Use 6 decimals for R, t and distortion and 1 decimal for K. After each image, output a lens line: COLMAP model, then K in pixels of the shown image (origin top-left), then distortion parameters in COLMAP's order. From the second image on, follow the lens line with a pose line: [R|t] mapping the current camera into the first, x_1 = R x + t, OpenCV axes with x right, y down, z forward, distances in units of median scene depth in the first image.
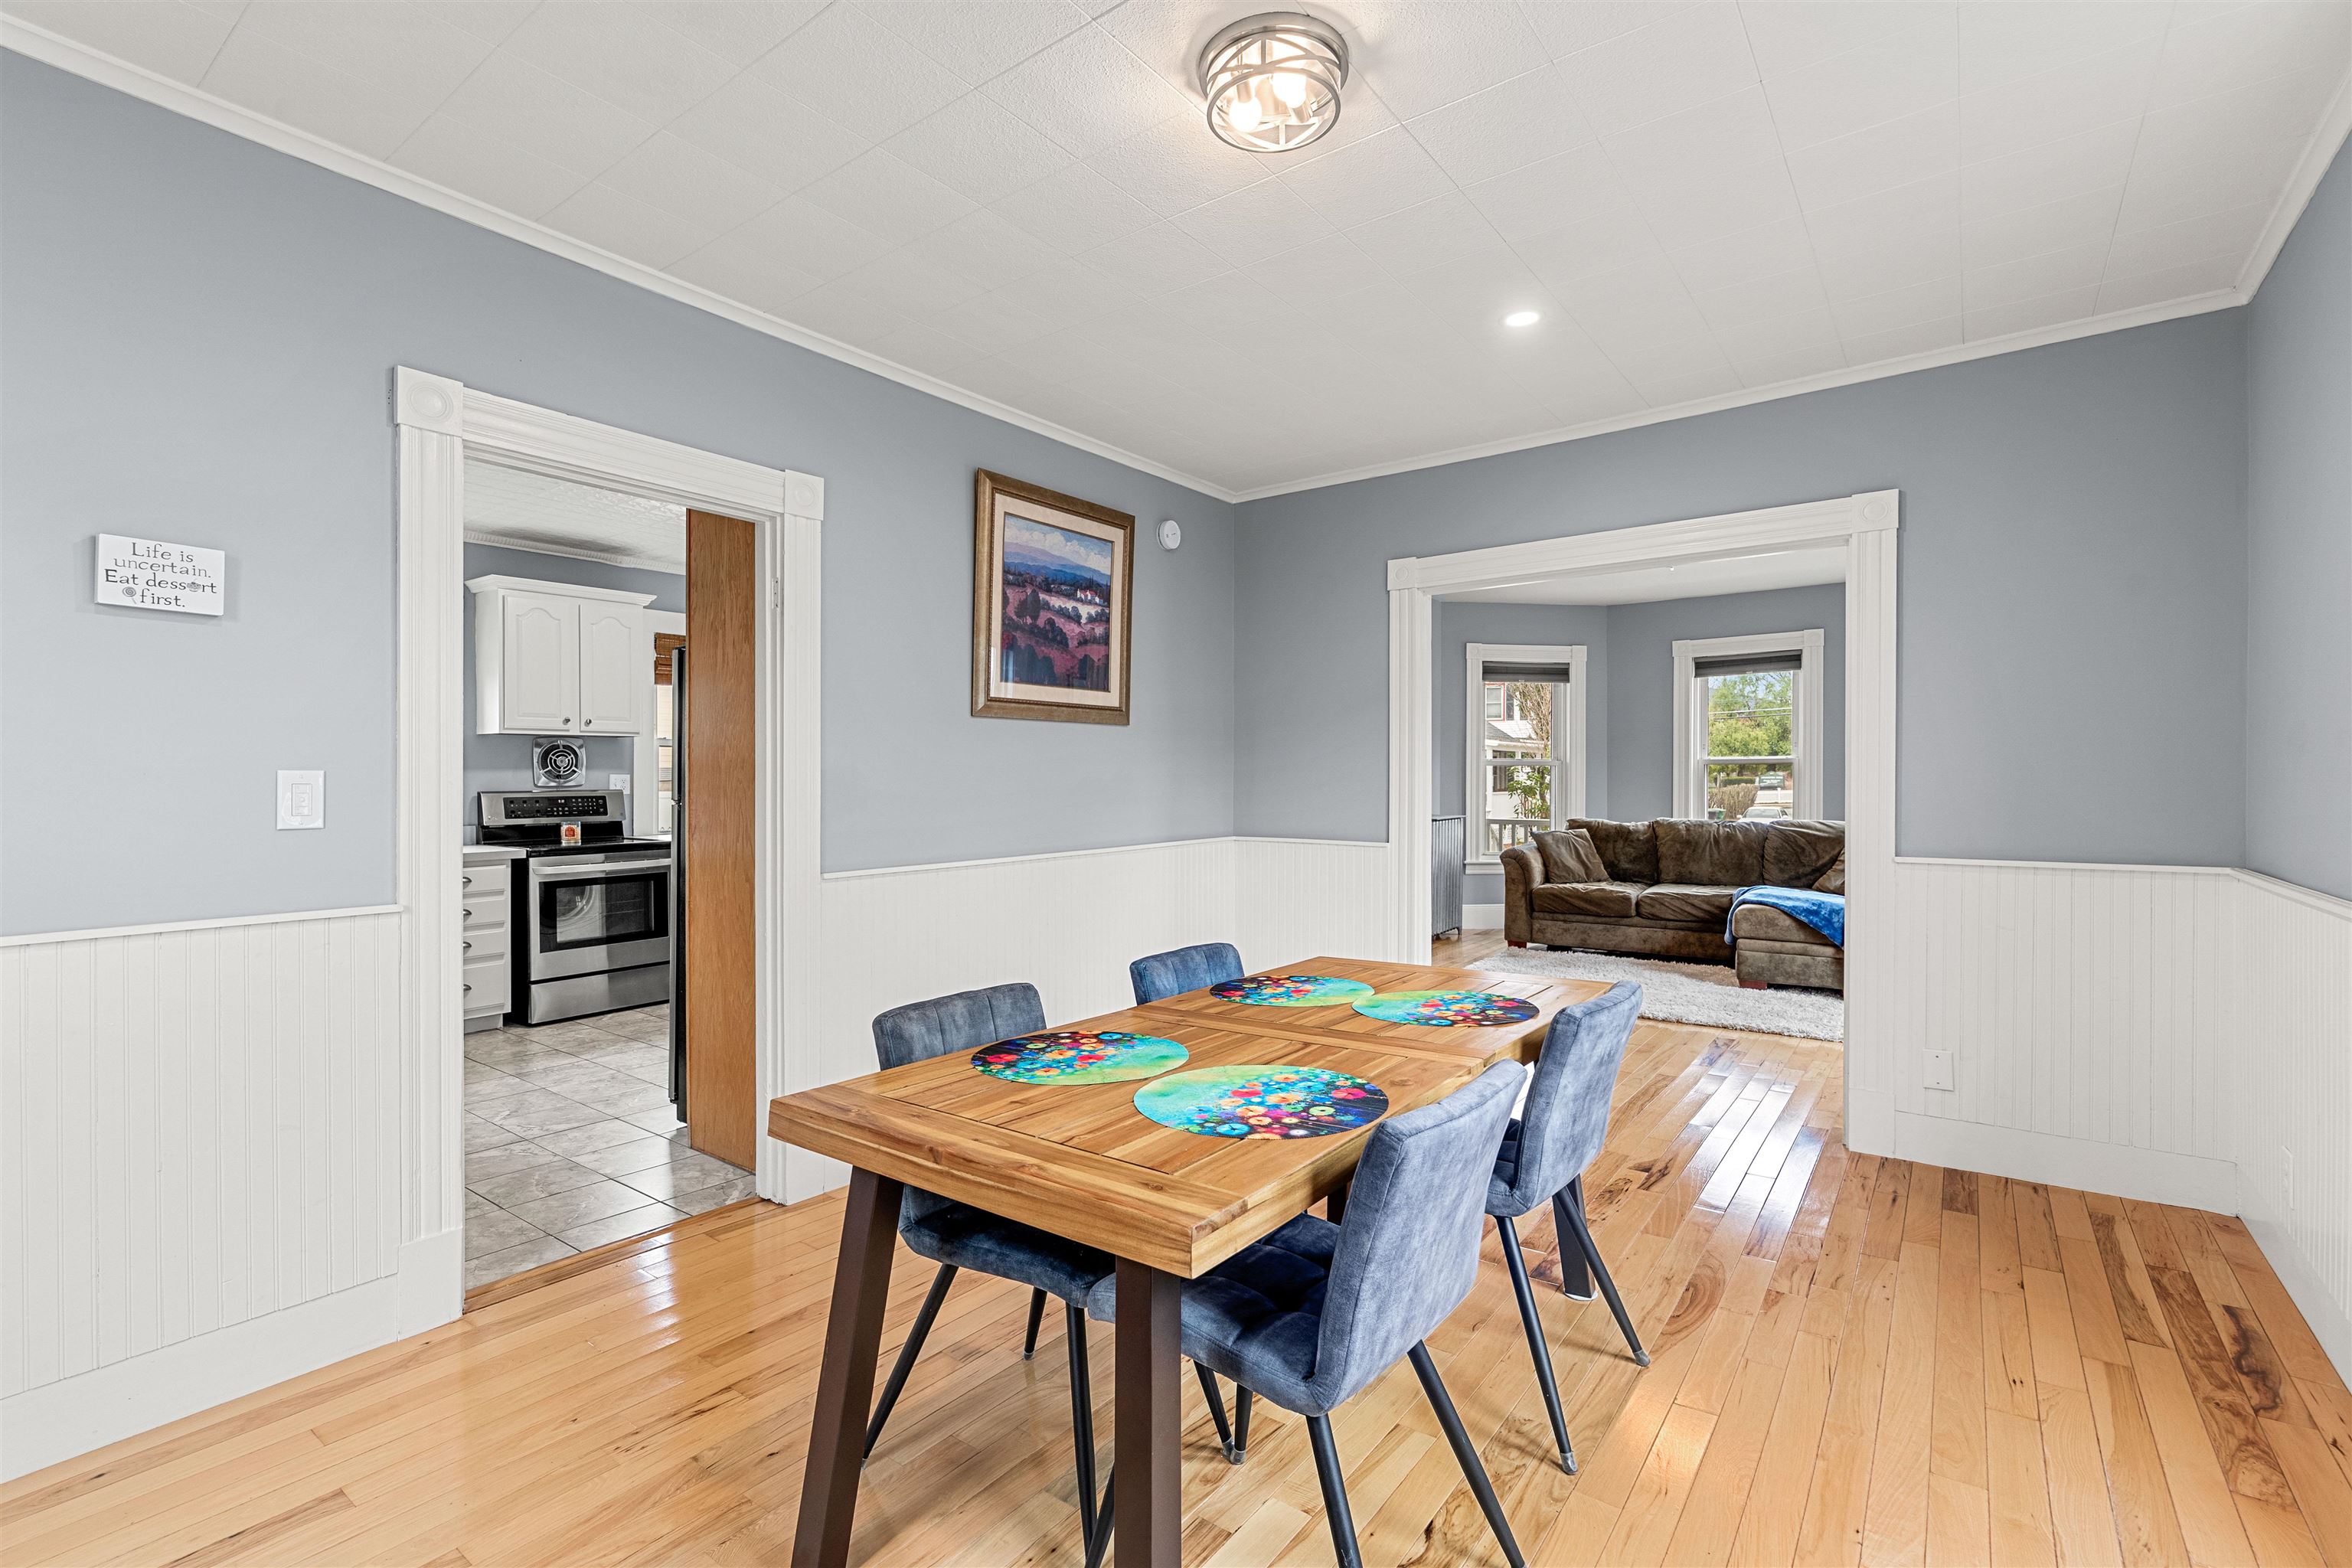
lens RADIAL K [[1064.8, 0, 1173.6], [0, 1064.8, 788.3], [0, 0, 1]] dist [-0.010093, 0.004417]
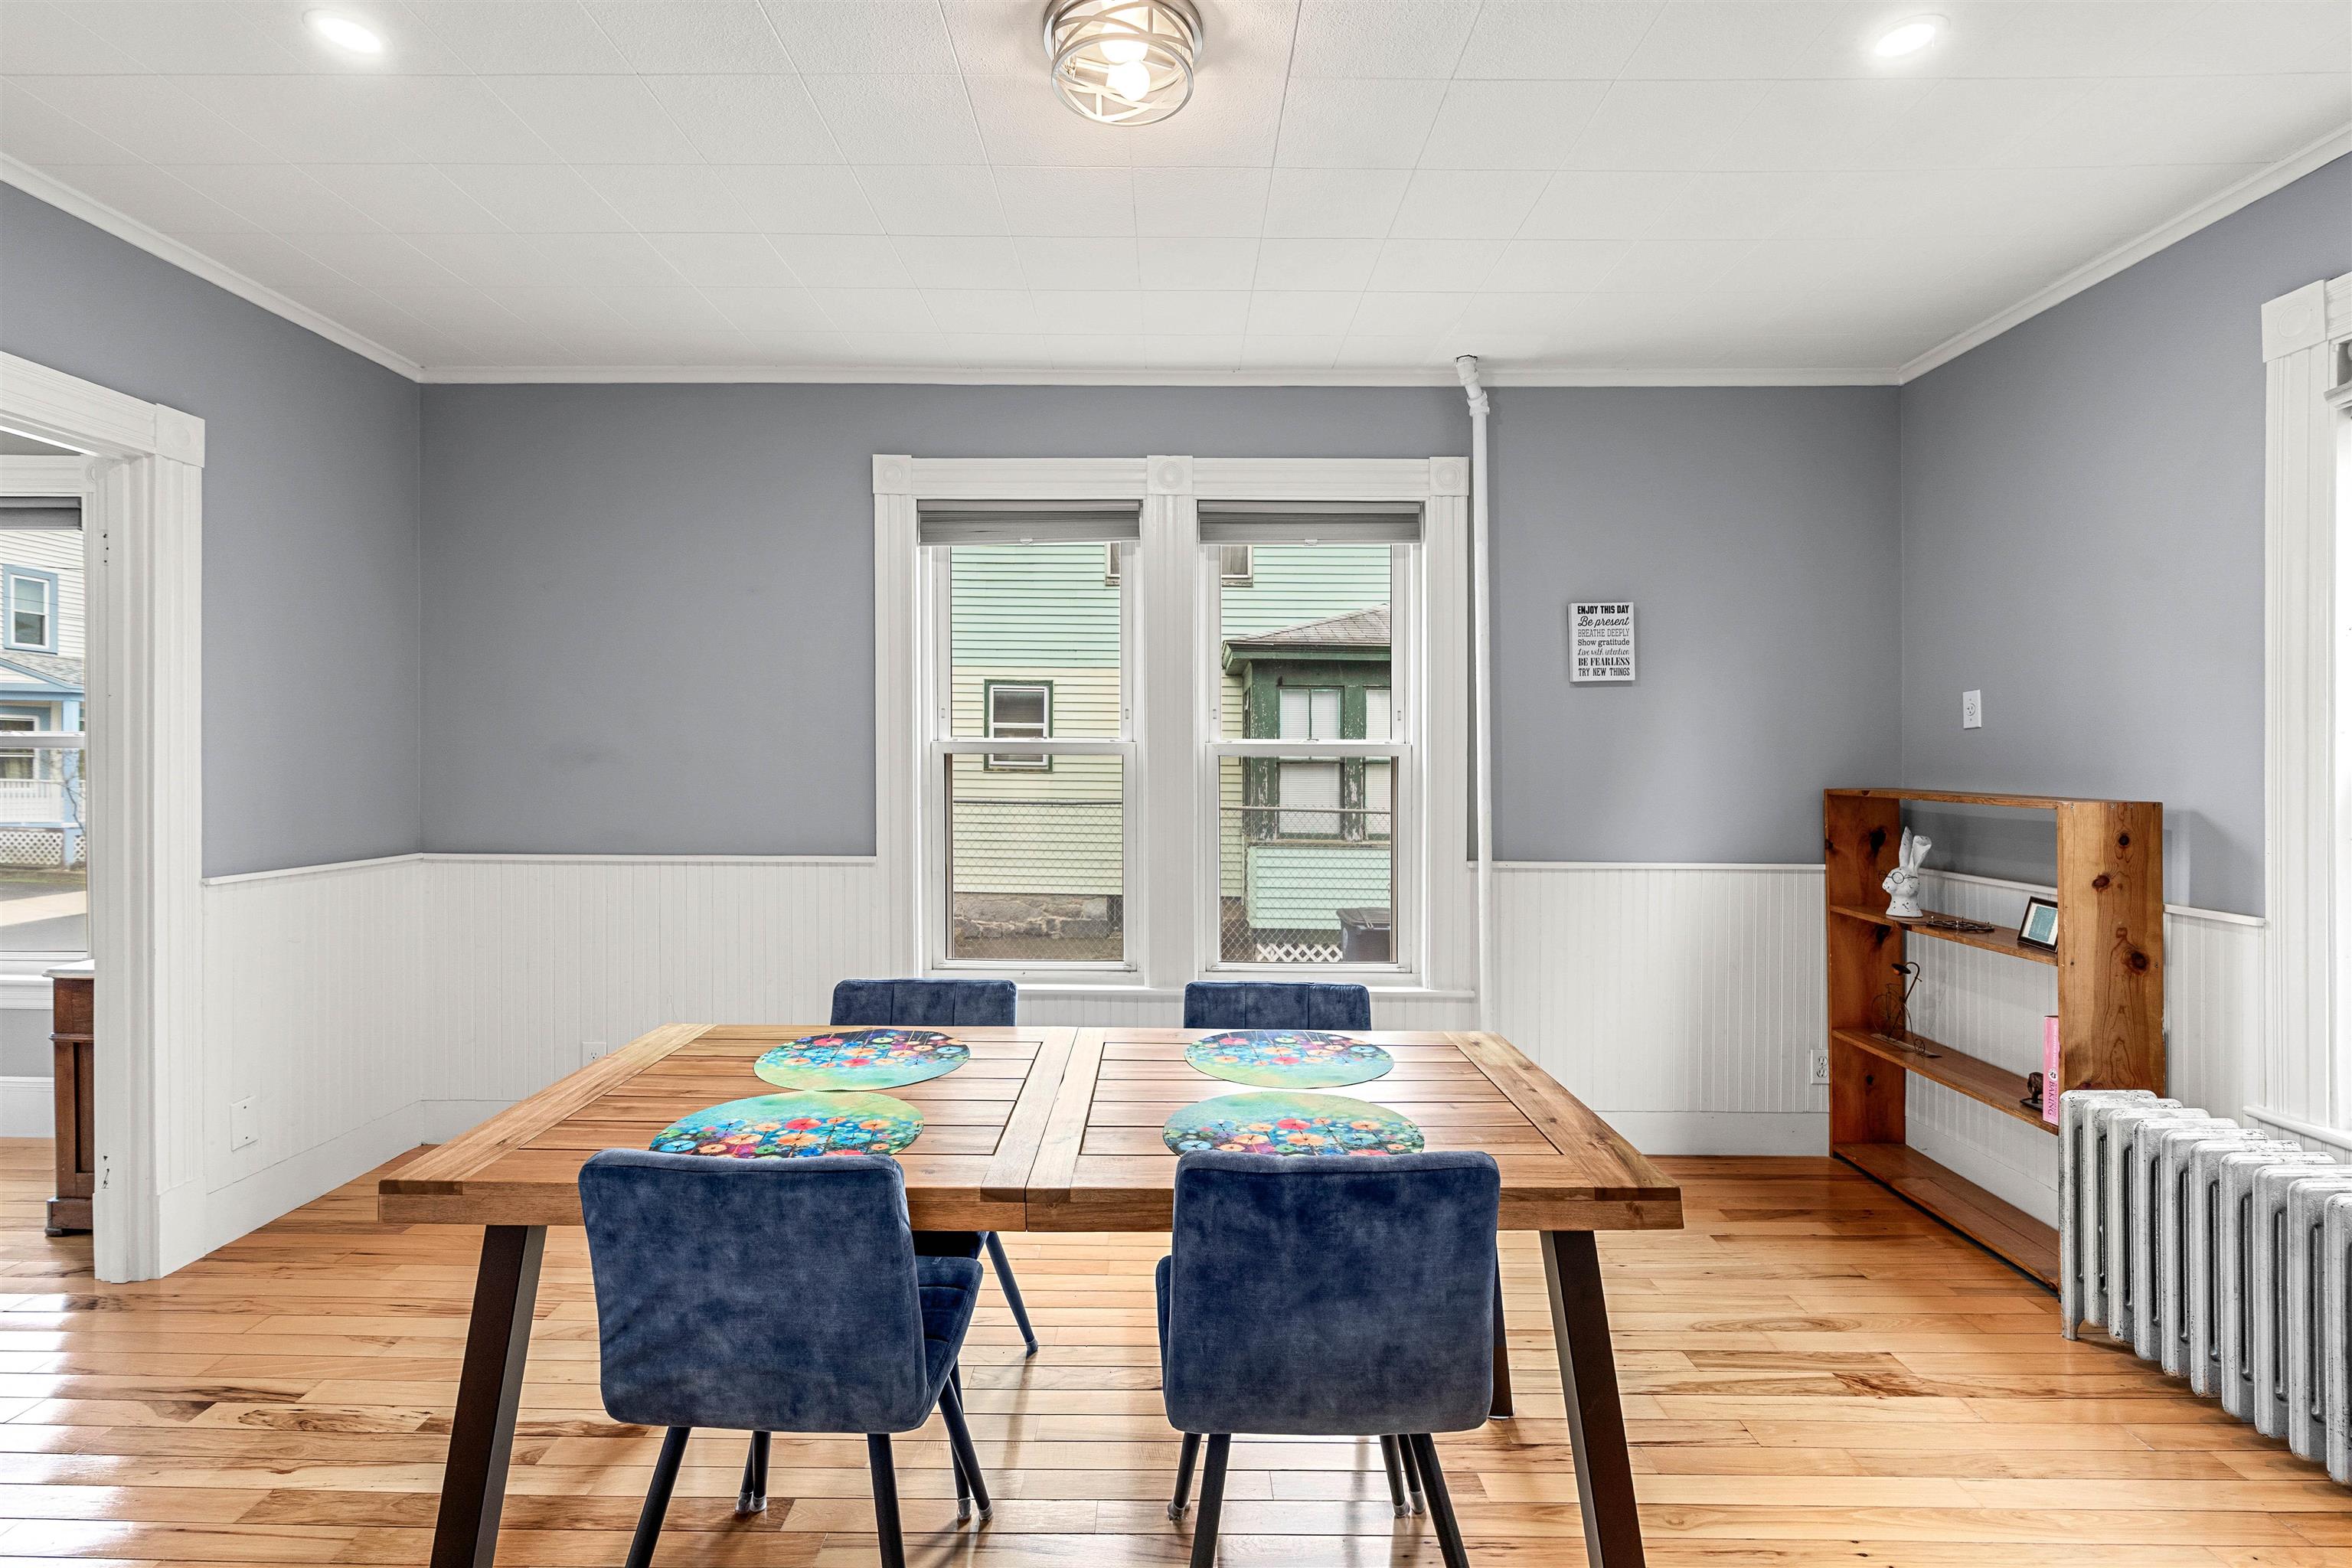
lens RADIAL K [[1064.8, 0, 1166.8], [0, 1064.8, 762.8], [0, 0, 1]] dist [-0.010093, 0.004417]
pose [[-0.593027, 0.000547, 0.805182, -0.231026], [0.001132, 0.999999, 0.000154, -0.012835], [-0.805182, 0.001003, -0.593027, 0.518746]]
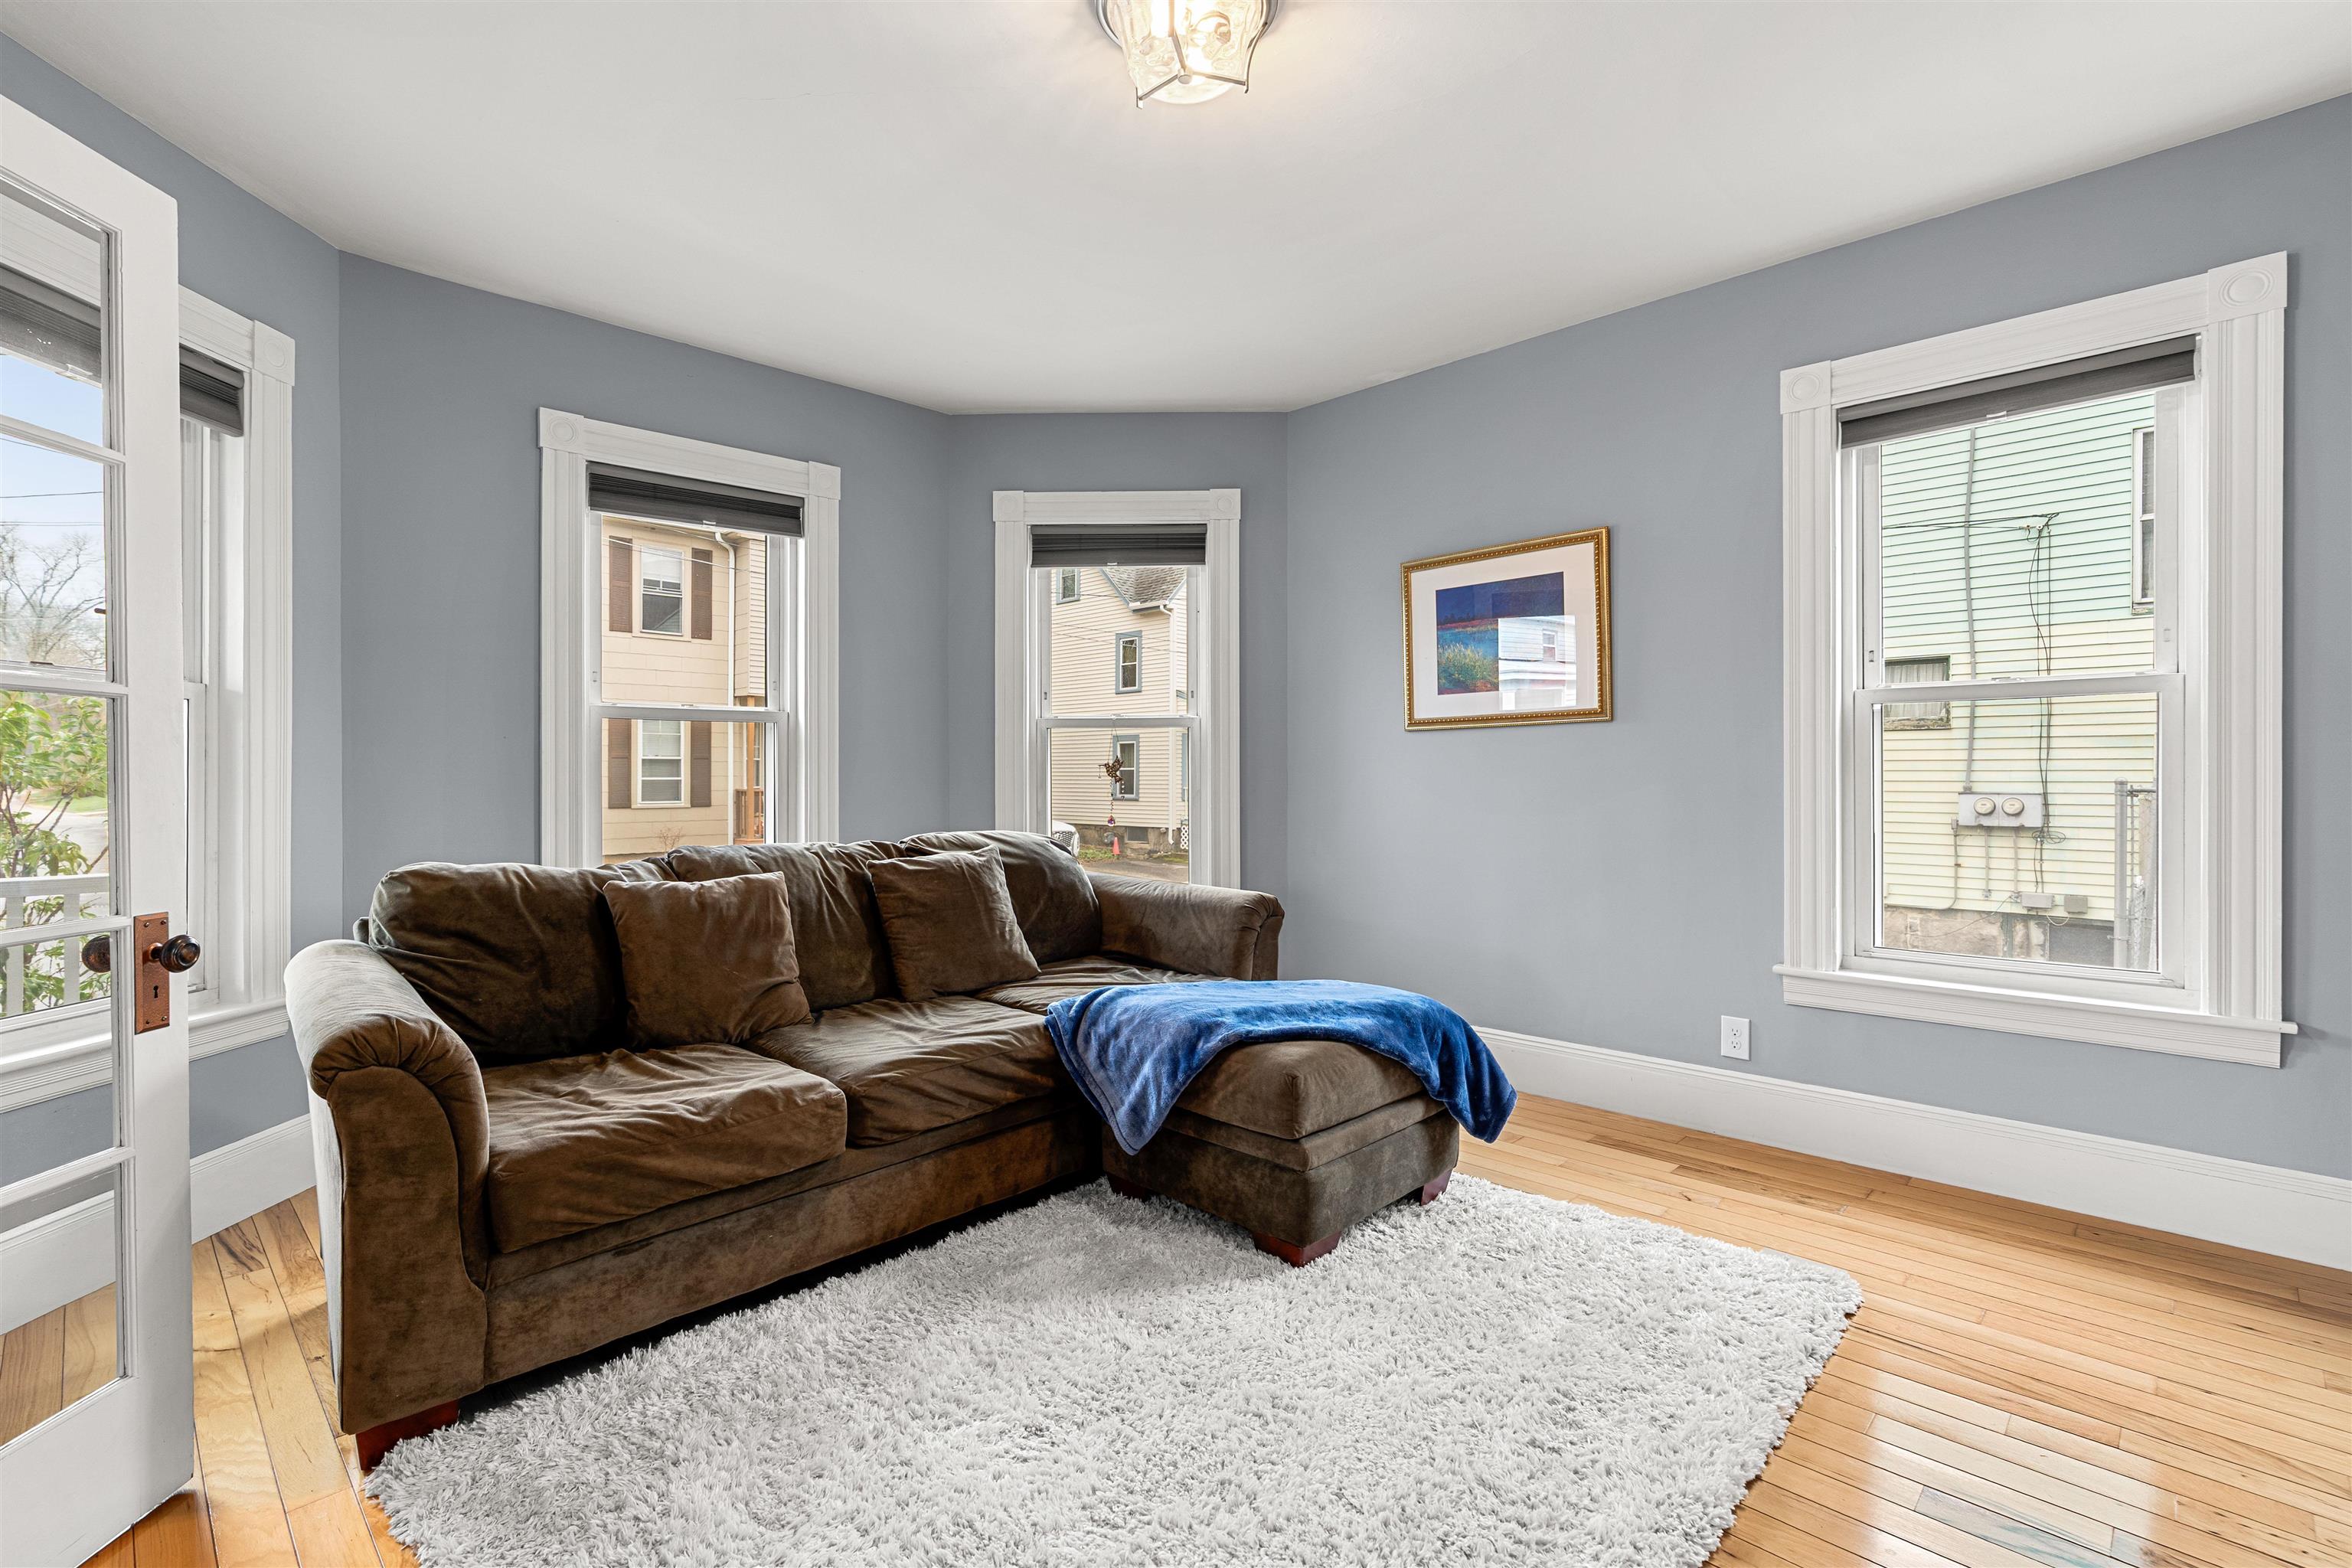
lens RADIAL K [[1064.8, 0, 1178.4], [0, 1064.8, 779.0], [0, 0, 1]] dist [-0.010093, 0.004417]
pose [[0.131366, -0.001268, 0.991333, 0.145566], [0.015826, 0.999874, -0.000818, 0.009322], [-0.991208, 0.015796, 0.131369, 1.011477]]
